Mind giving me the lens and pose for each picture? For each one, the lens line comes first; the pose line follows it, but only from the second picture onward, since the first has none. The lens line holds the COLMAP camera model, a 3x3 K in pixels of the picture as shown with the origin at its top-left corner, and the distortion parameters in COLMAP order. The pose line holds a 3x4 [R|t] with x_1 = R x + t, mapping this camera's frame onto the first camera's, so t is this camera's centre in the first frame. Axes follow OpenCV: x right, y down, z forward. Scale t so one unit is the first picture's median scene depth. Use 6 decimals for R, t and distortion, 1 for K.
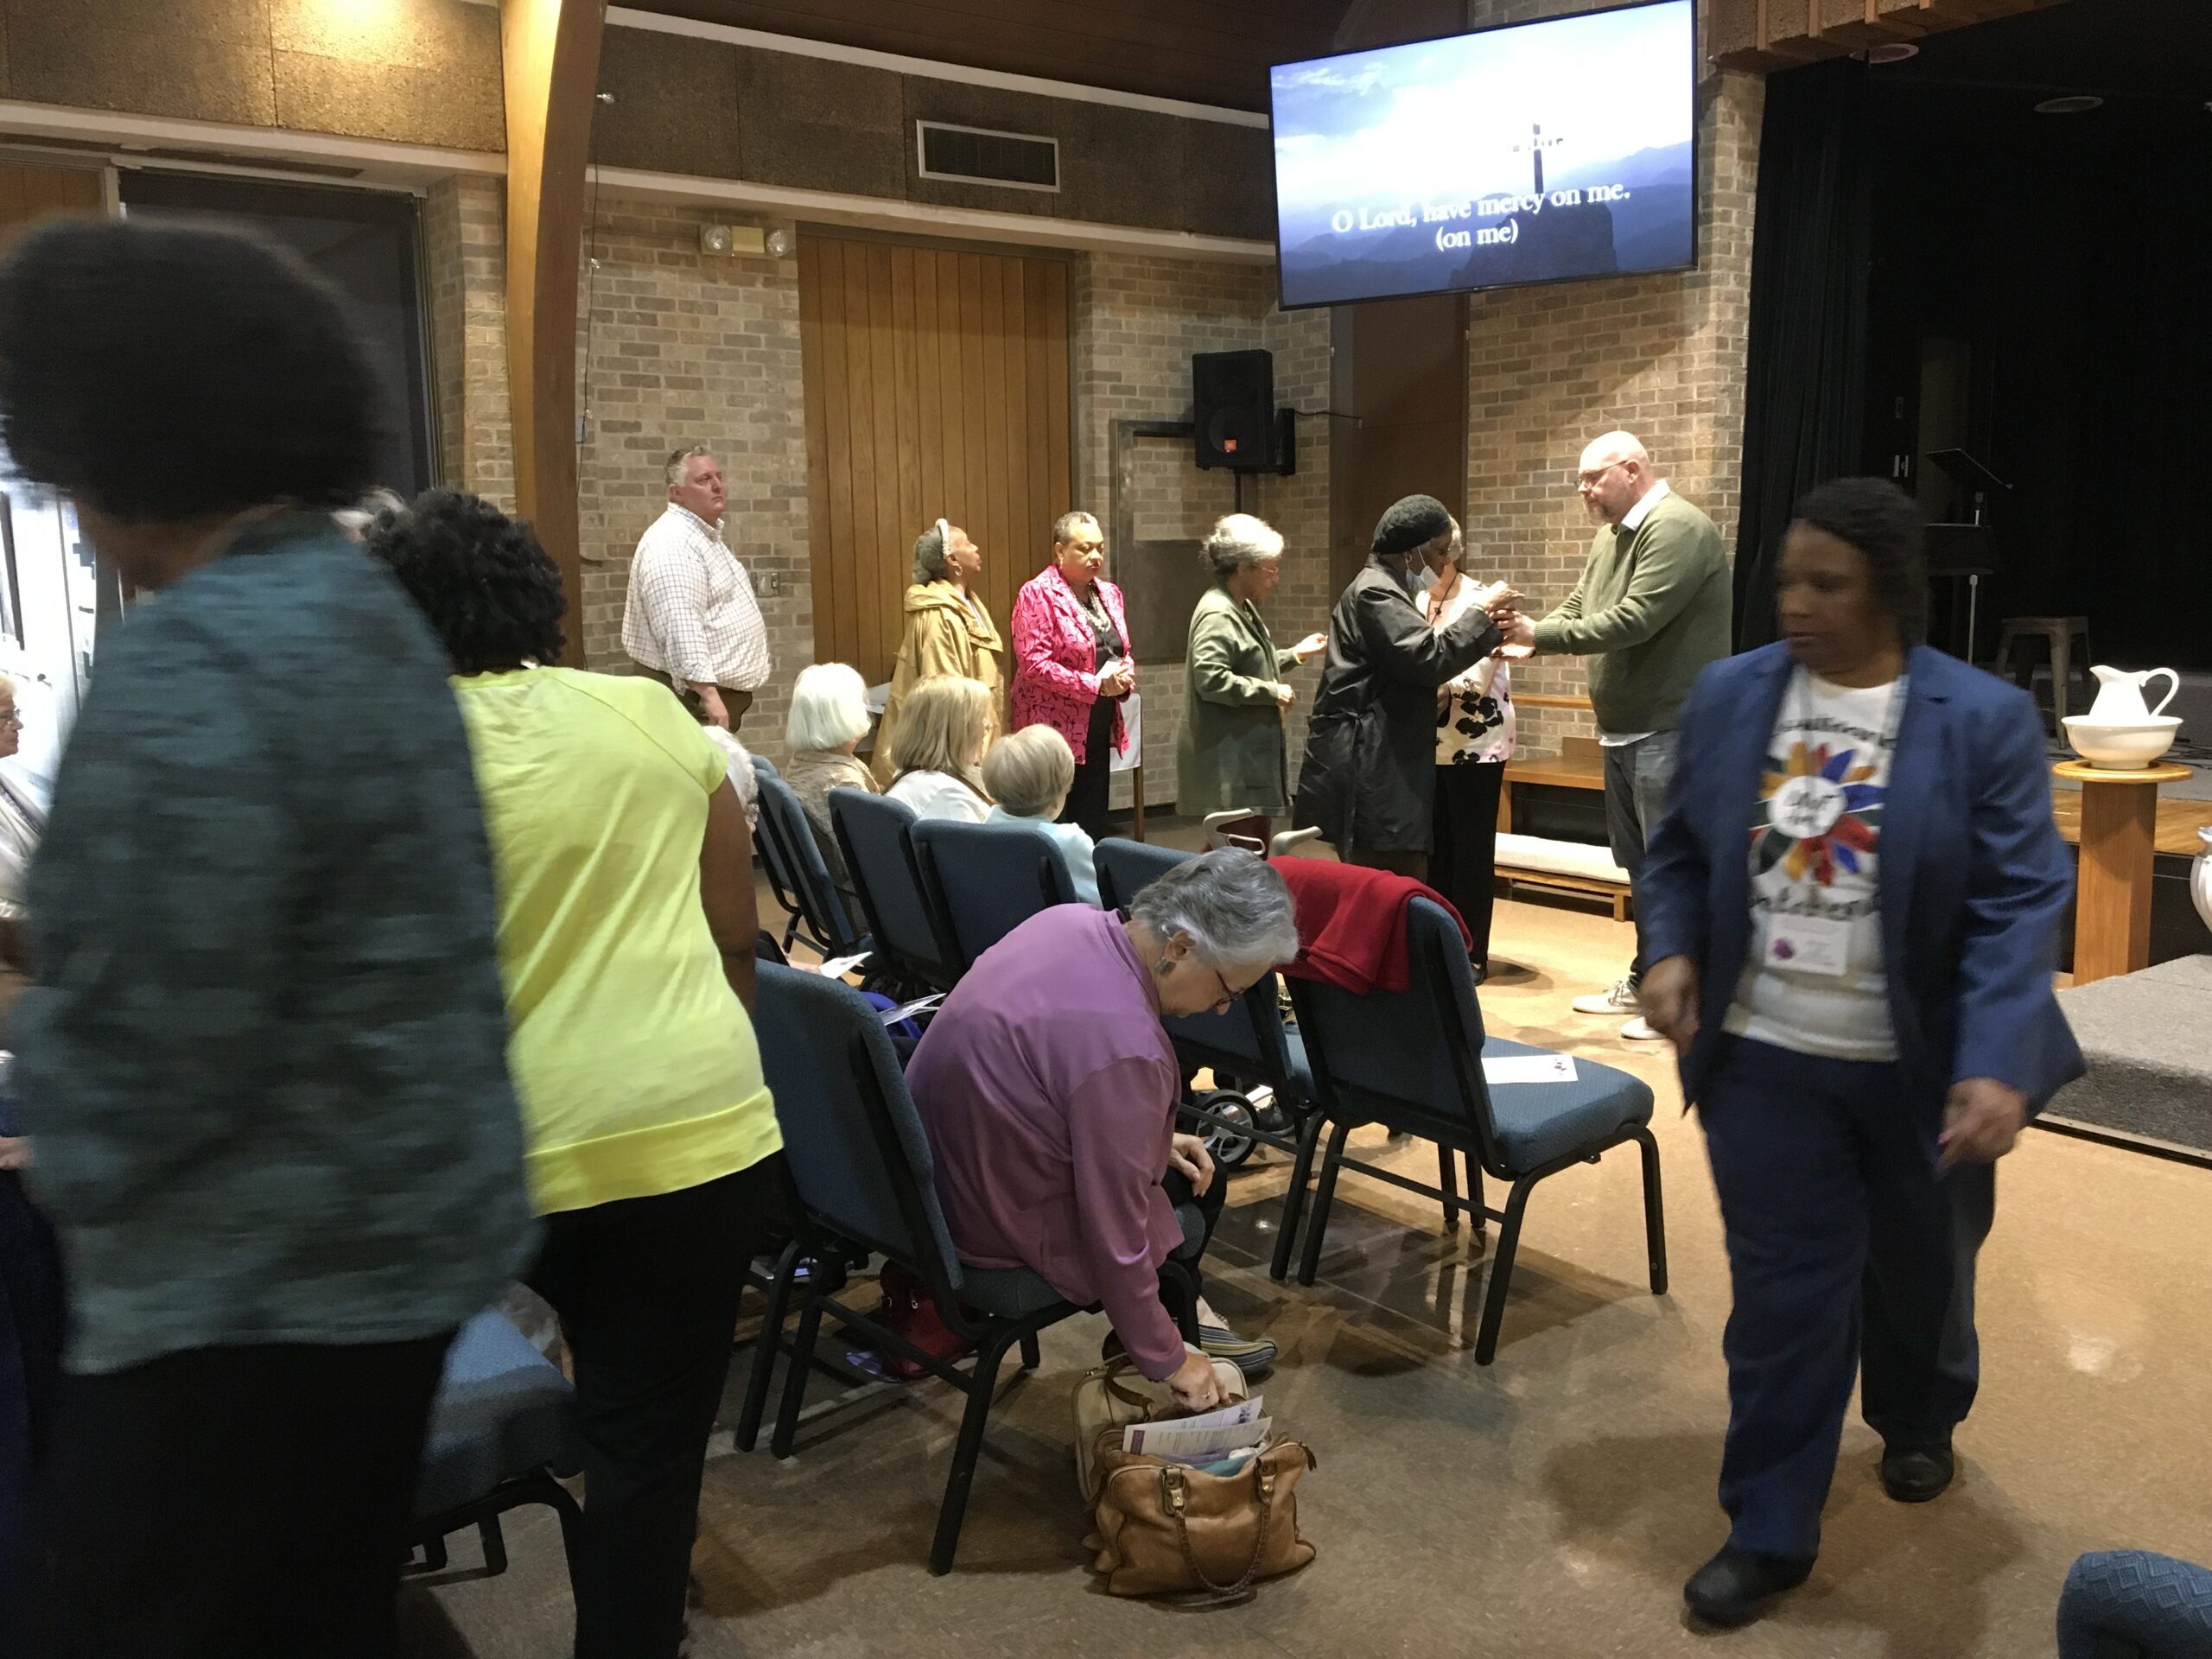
lens RADIAL K [[1861.8, 0, 1102.2], [0, 1861.8, 823.9], [0, 0, 1]] dist [0.083738, -0.126201]
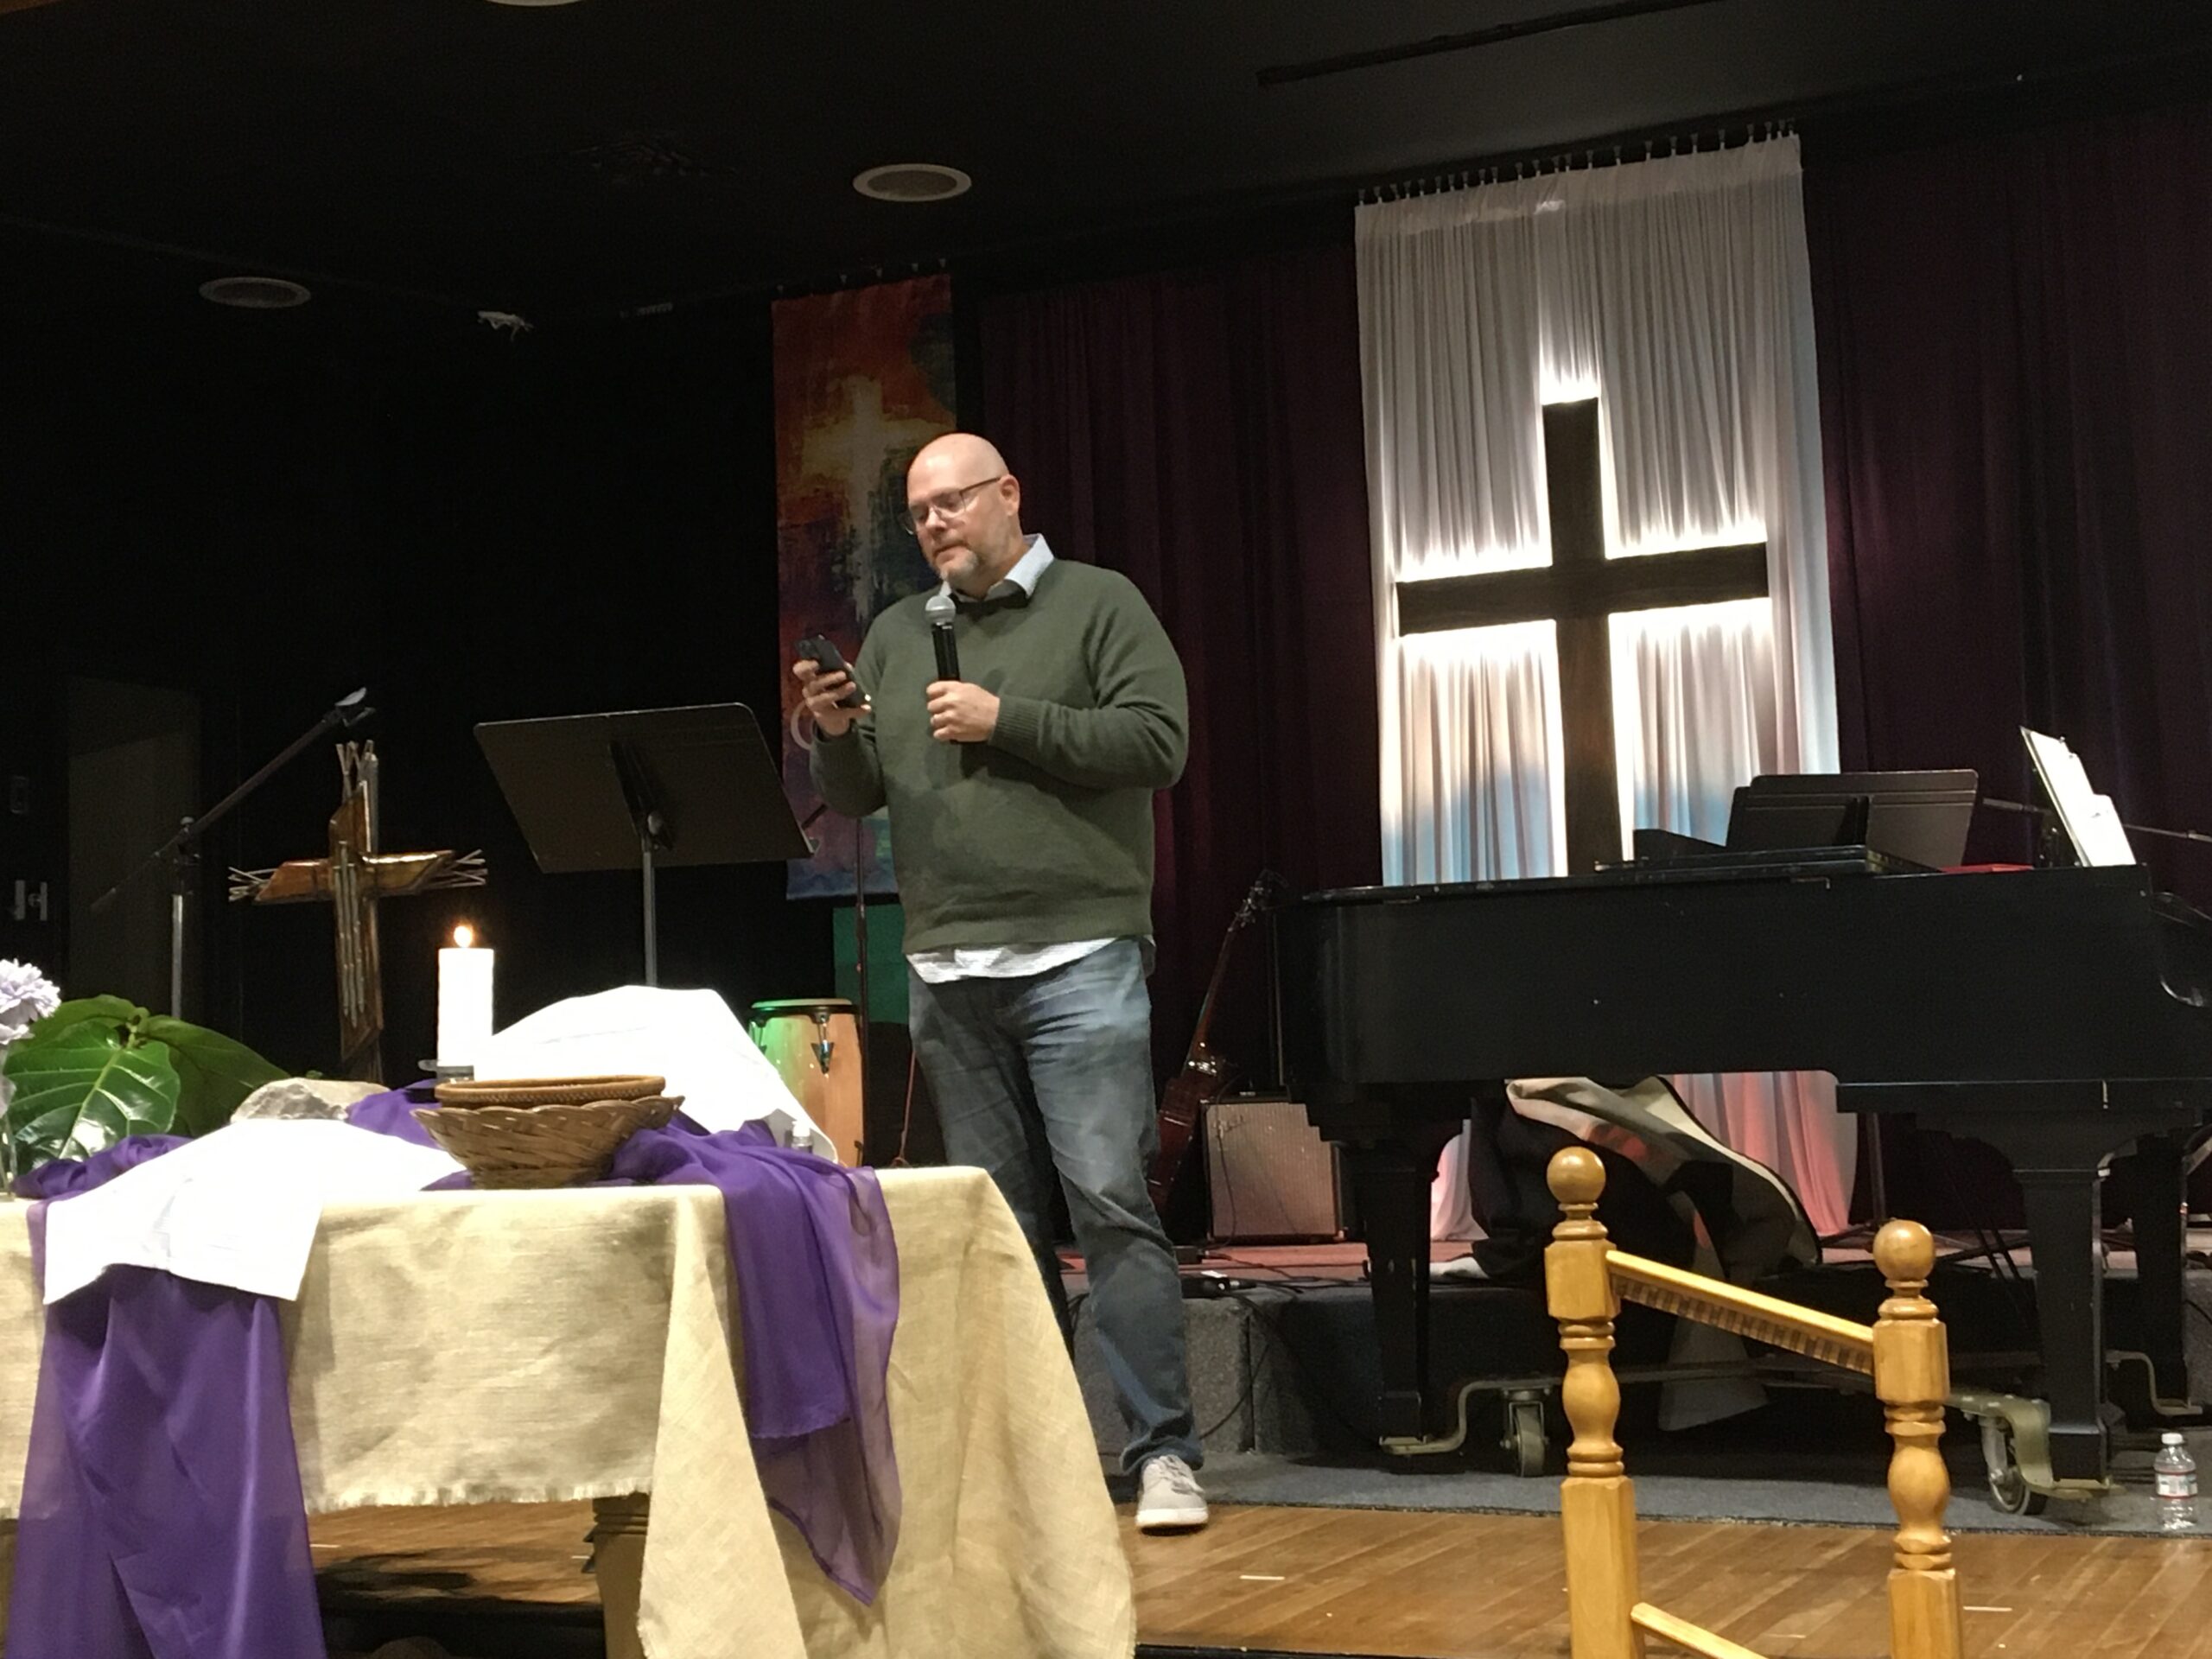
lens RADIAL K [[3186.0, 0, 1106.5], [0, 3186.0, 806.5], [0, 0, 1]] dist [0.084126, 0.000000]
pose [[0.888313, 0.029951, 0.458262, 0.335764], [0.085217, 0.969790, -0.228571, 0.026079], [-0.451263, 0.242095, 0.858925, 0.074601]]
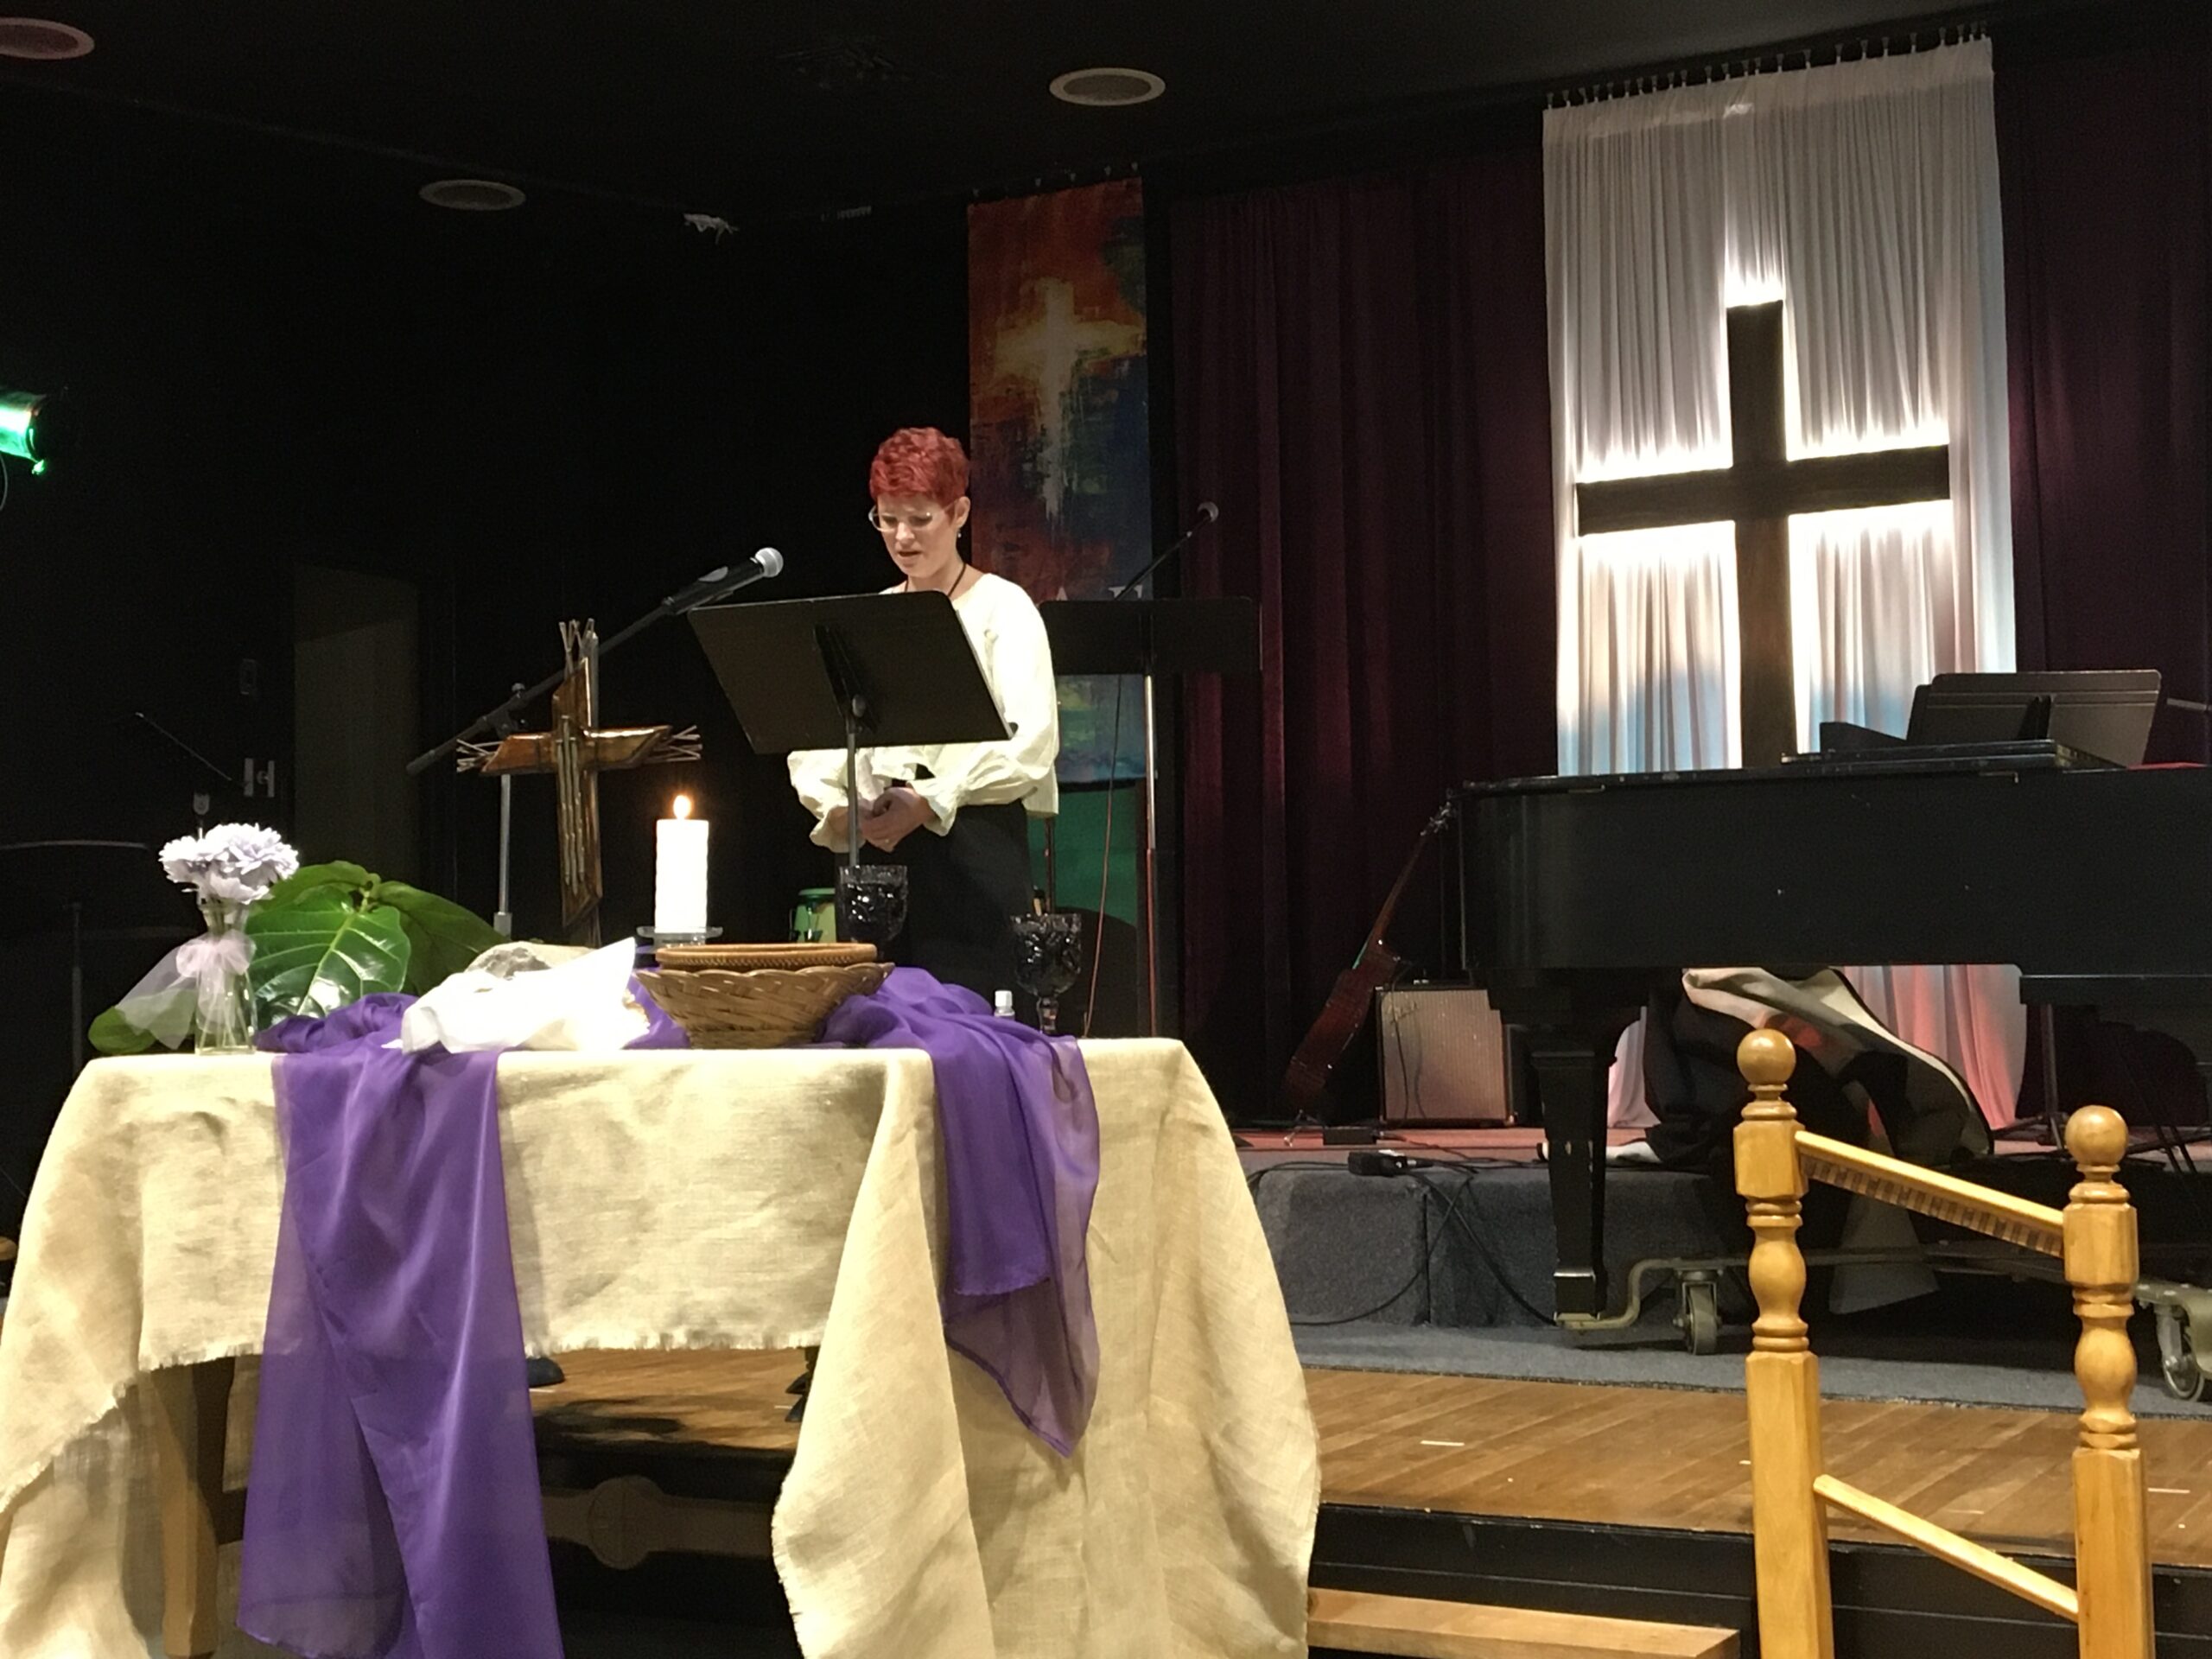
lens RADIAL K [[3082.5, 0, 1109.0], [0, 3082.5, 816.3], [0, 0, 1]] dist [0.081080, 0.000000]
pose [[0.911032, 0.026589, 0.411478, 0.333779], [0.061175, 0.978159, -0.198653, 0.027725], [-0.407773, 0.206151, 0.889507, 0.081511]]
